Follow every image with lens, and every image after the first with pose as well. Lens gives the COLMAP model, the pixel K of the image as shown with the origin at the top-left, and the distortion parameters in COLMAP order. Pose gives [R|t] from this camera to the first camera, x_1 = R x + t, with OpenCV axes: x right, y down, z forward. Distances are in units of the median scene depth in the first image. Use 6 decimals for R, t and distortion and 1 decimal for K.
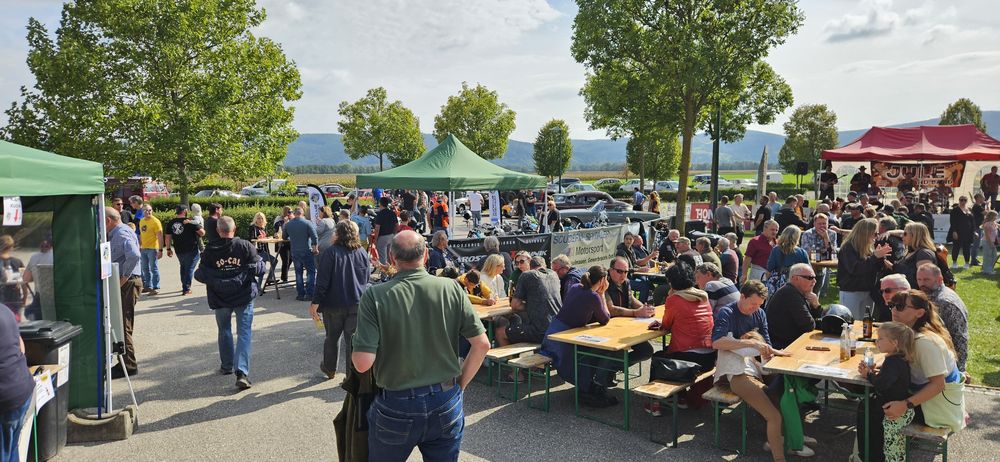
lens RADIAL K [[661.6, 0, 490.9], [0, 661.6, 228.7], [0, 0, 1]] dist [0.075104, -0.064604]
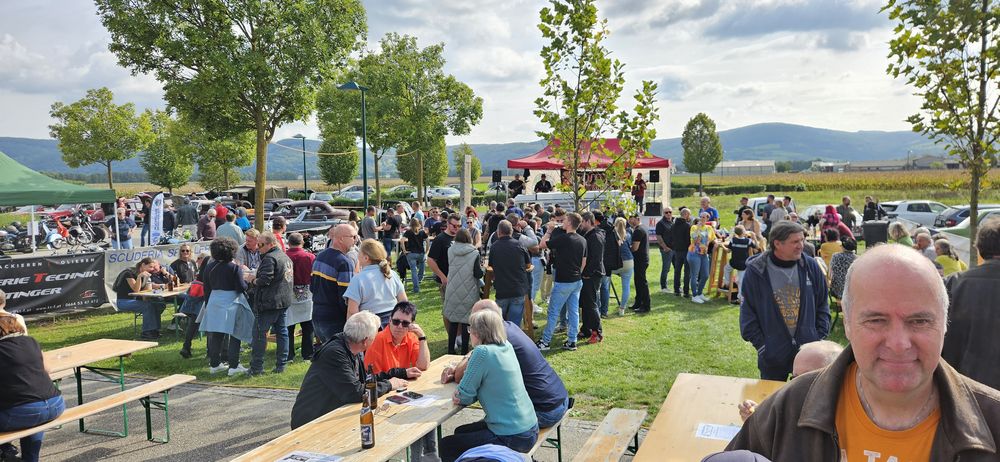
lens RADIAL K [[661.6, 0, 512.8], [0, 661.6, 219.5], [0, 0, 1]] dist [0.075104, -0.064604]
pose [[0.963877, -0.027841, 0.264891, 0.354198], [0.033595, 0.999287, -0.017219, -0.002316], [-0.264222, 0.025496, 0.964125, -0.048340]]
